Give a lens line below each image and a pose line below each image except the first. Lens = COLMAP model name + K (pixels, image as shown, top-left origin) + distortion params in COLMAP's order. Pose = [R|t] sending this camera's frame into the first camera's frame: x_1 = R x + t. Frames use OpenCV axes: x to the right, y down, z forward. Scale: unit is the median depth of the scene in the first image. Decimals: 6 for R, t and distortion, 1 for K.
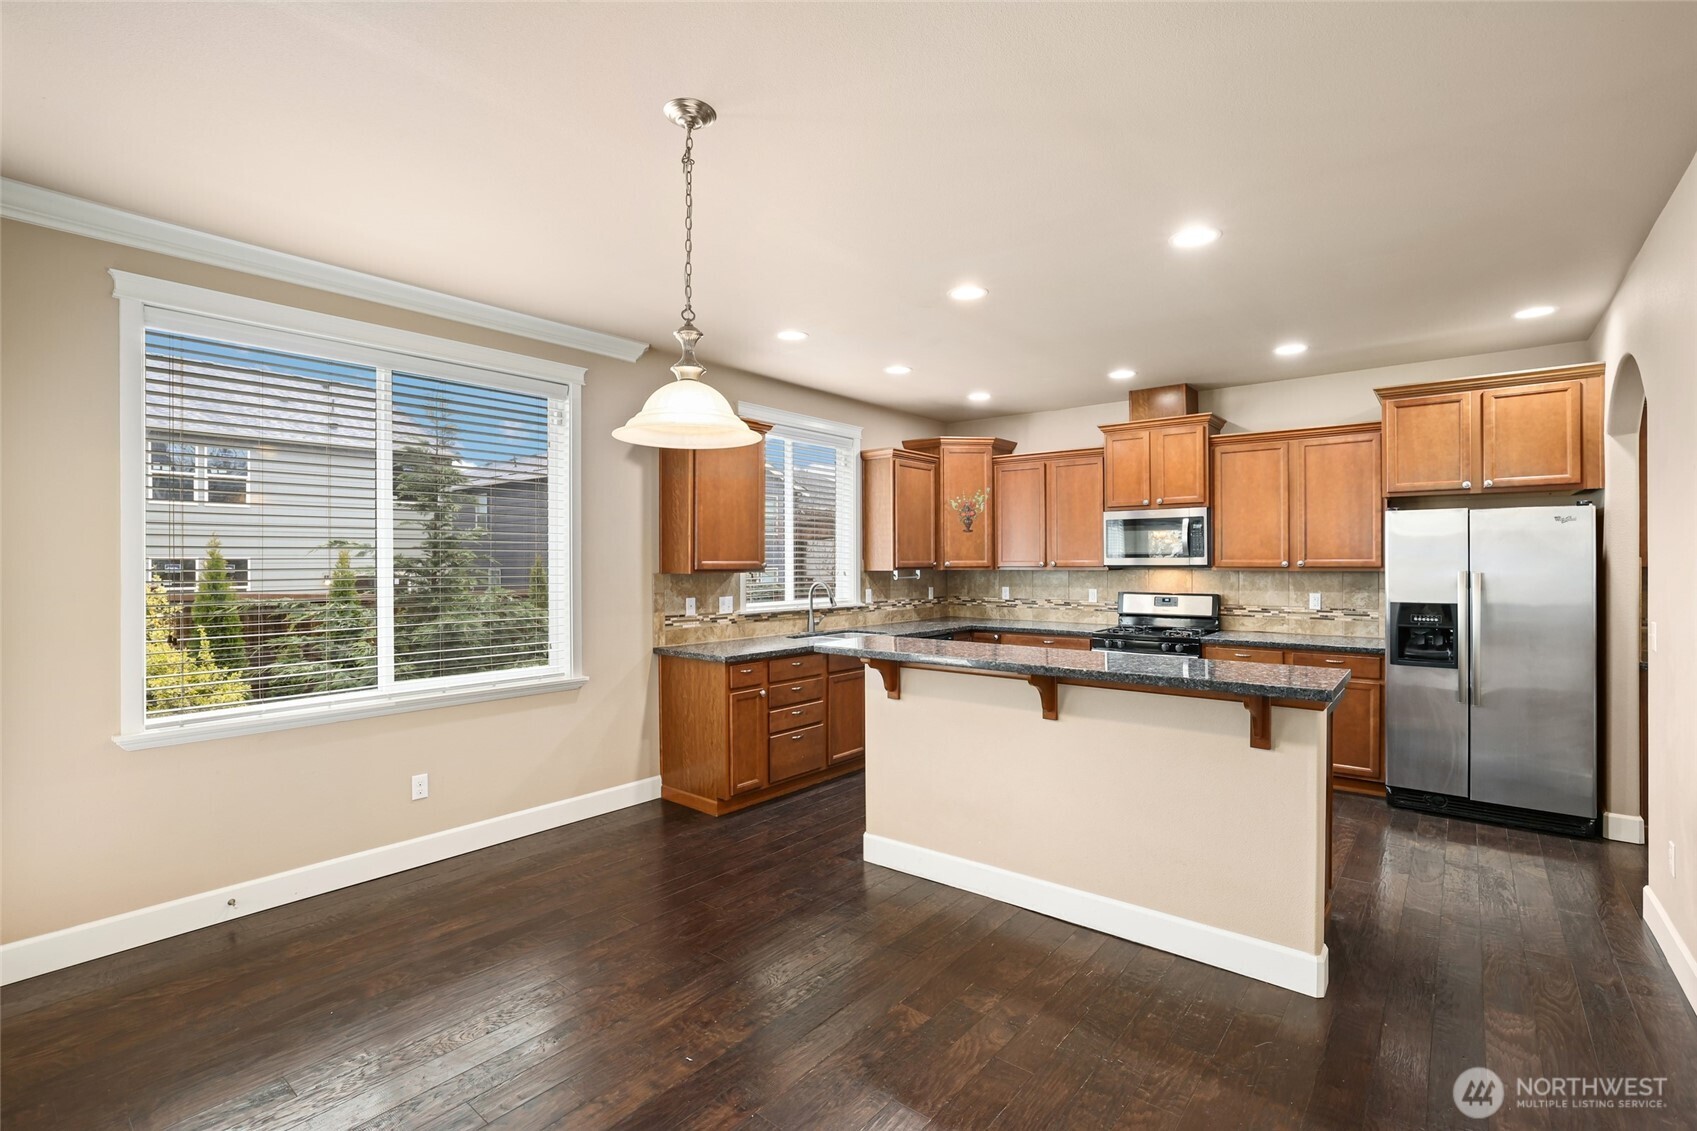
lens RADIAL K [[782.2, 0, 849.5], [0, 782.2, 563.2], [0, 0, 1]] dist [-0.023603, 0.000109]
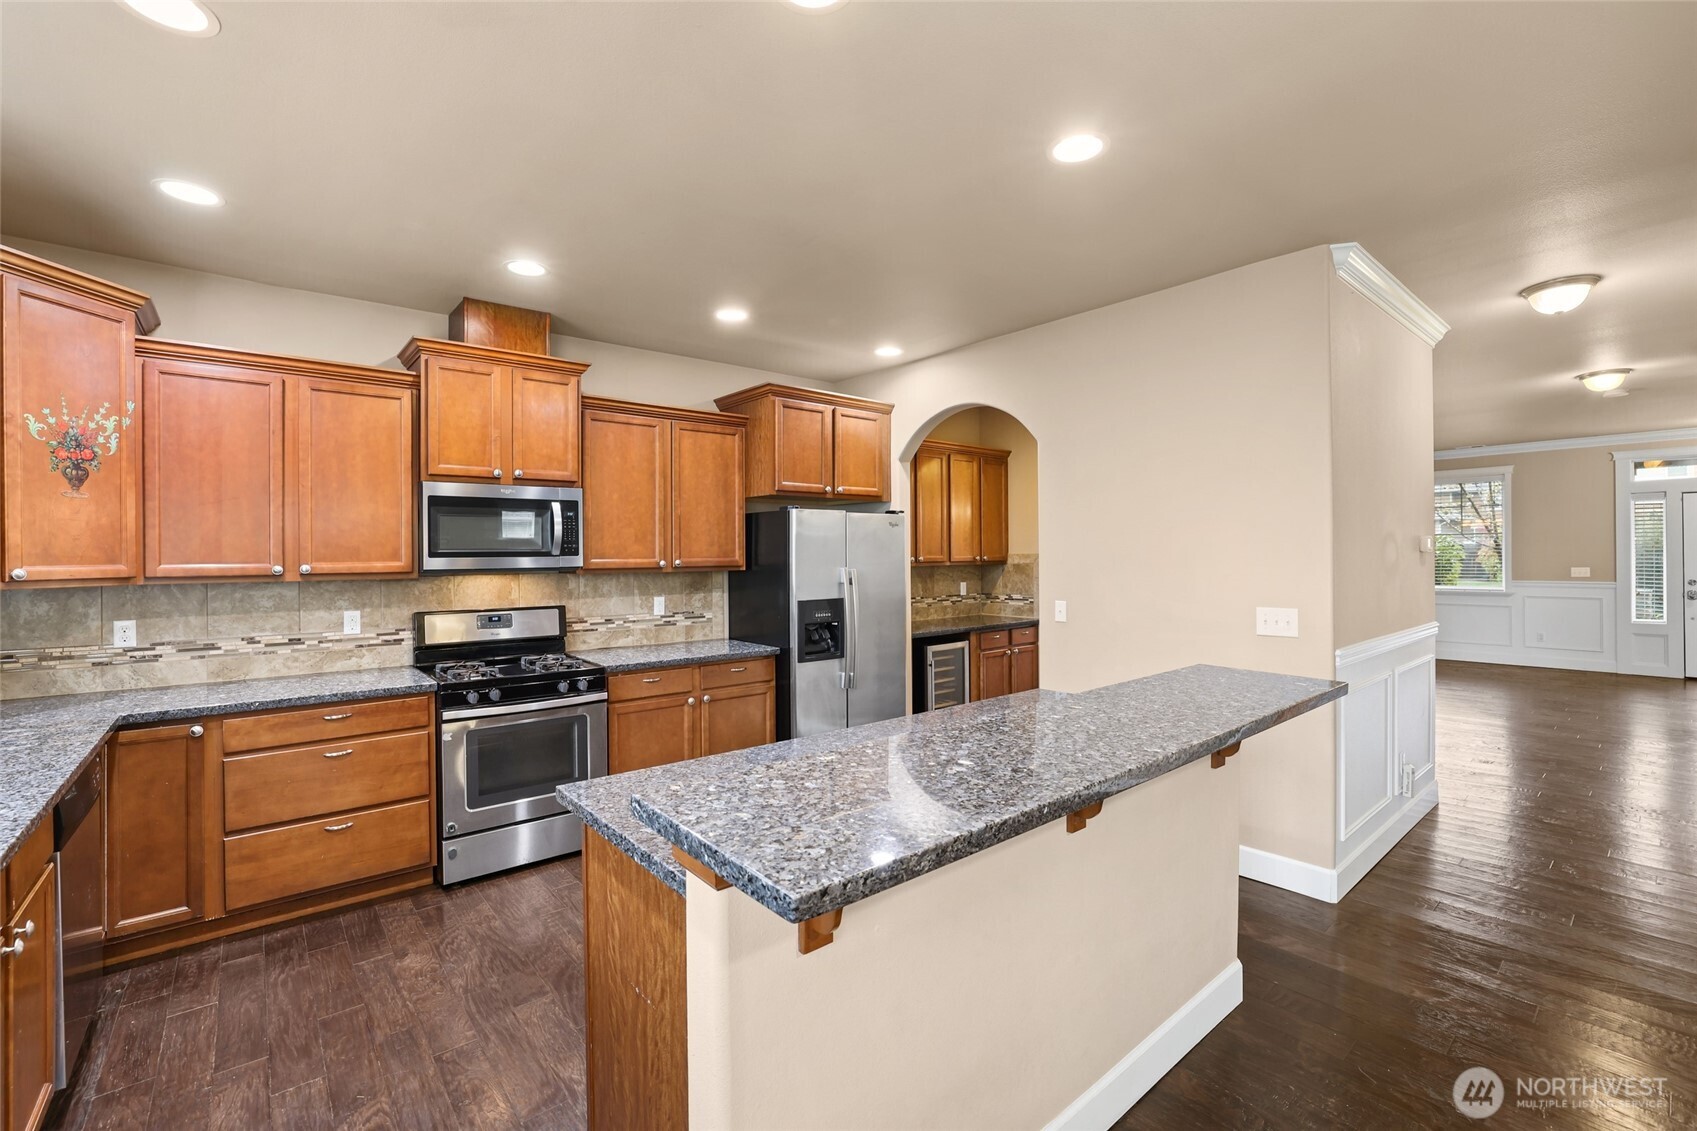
lens RADIAL K [[744.0, 0, 847.4], [0, 744.0, 561.7], [0, 0, 1]] dist [-0.039210, 0.015766]
pose [[0.187205, -0.007530, 0.982292, -0.181695], [0.009891, 0.999934, 0.005780, -0.004028], [-0.982271, 0.008634, 0.187267, 0.607637]]
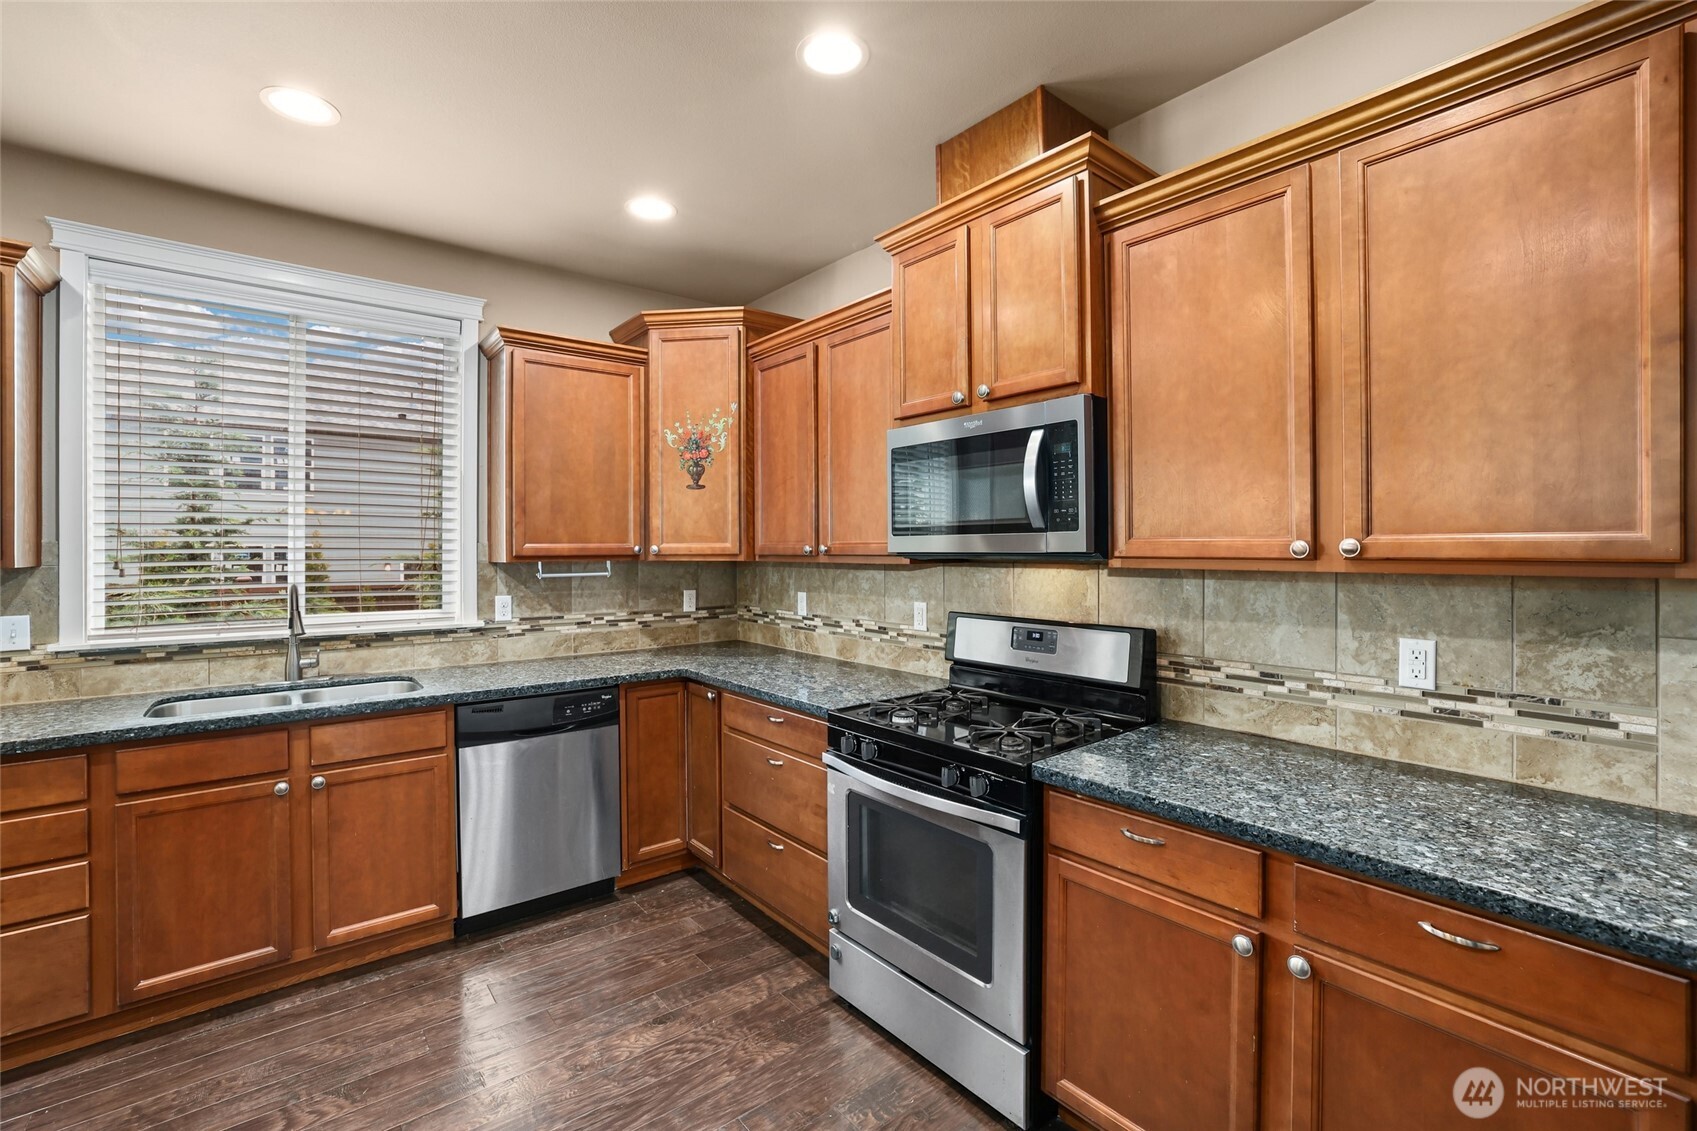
lens RADIAL K [[744.0, 0, 835.6], [0, 744.0, 546.6], [0, 0, 1]] dist [-0.039210, 0.015766]
pose [[0.976178, -0.000311, -0.216971, 0.411986], [-0.000424, 0.999994, -0.003344, 0.000793], [0.216971, 0.003356, 0.976172, 0.621983]]
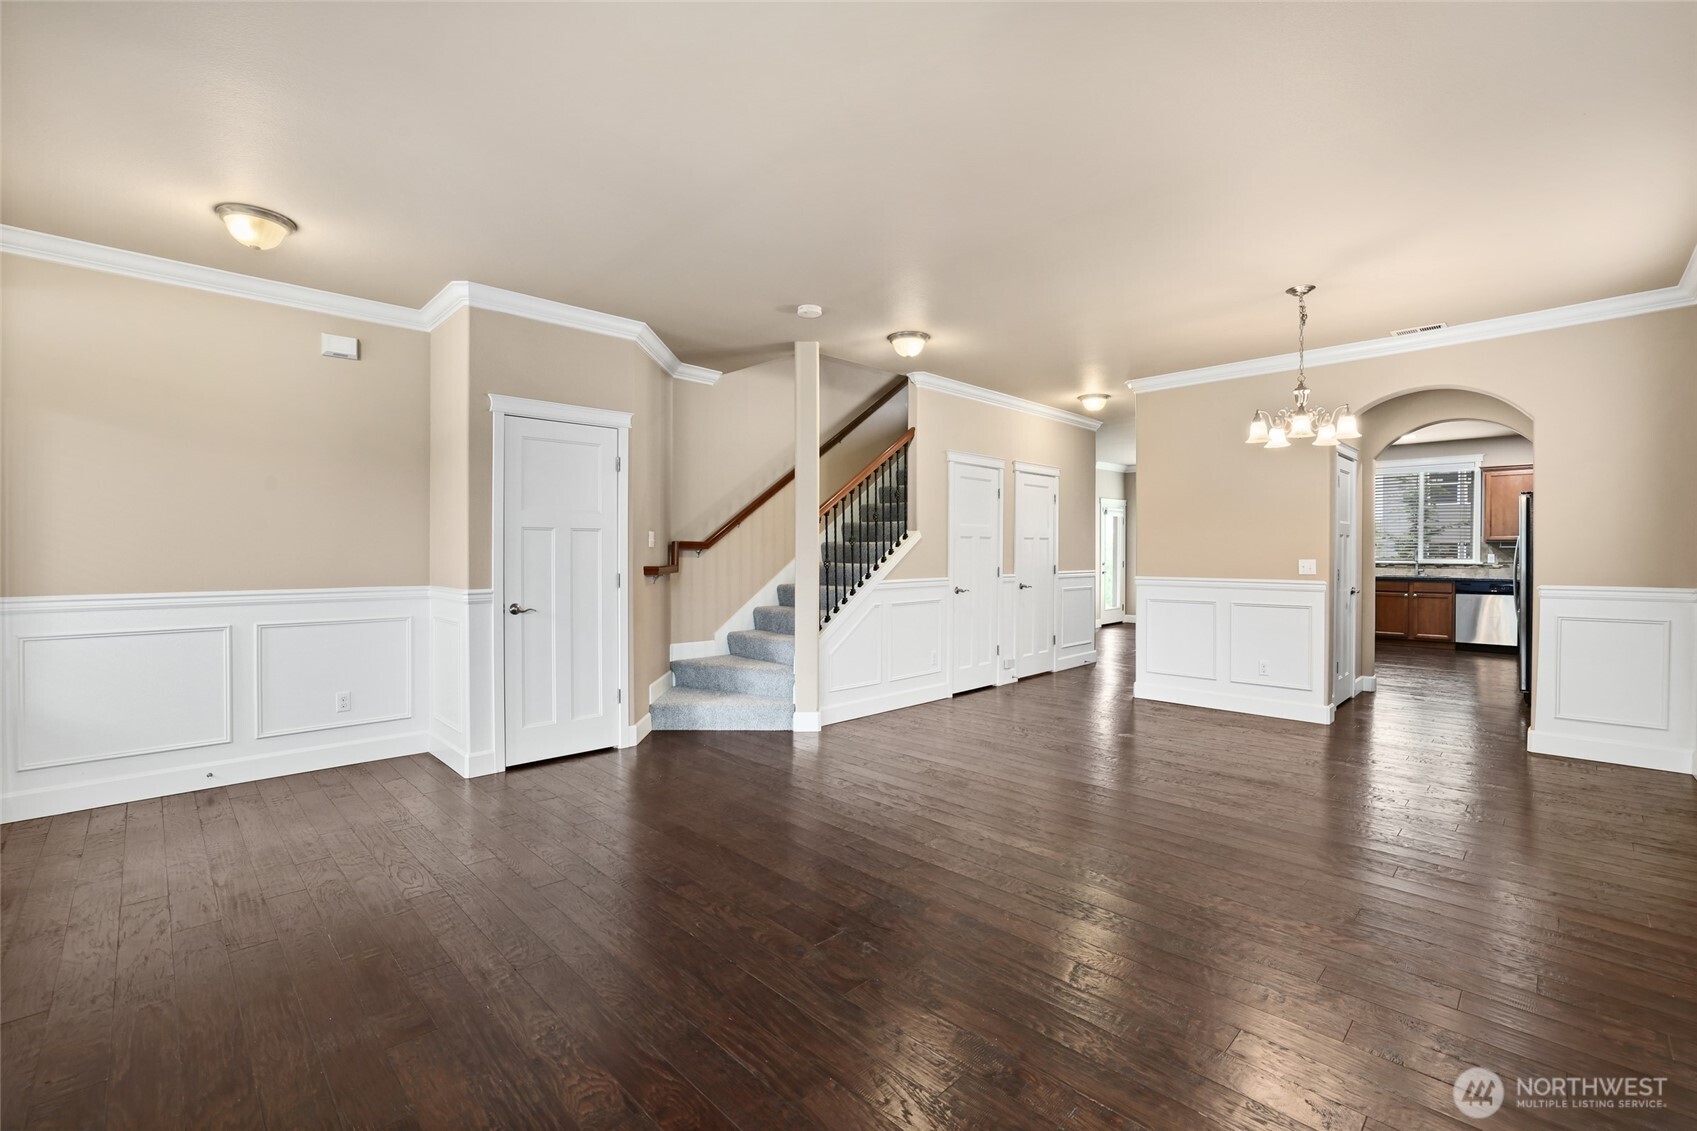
lens RADIAL K [[744.0, 0, 846.6], [0, 744.0, 557.4], [0, 0, 1]] dist [-0.039210, 0.015766]
pose [[-0.105807, 0.012339, -0.994310, 1.865162], [0.000659, 0.999924, 0.012339, 0.023799], [0.994386, 0.000651, -0.105807, -0.170847]]
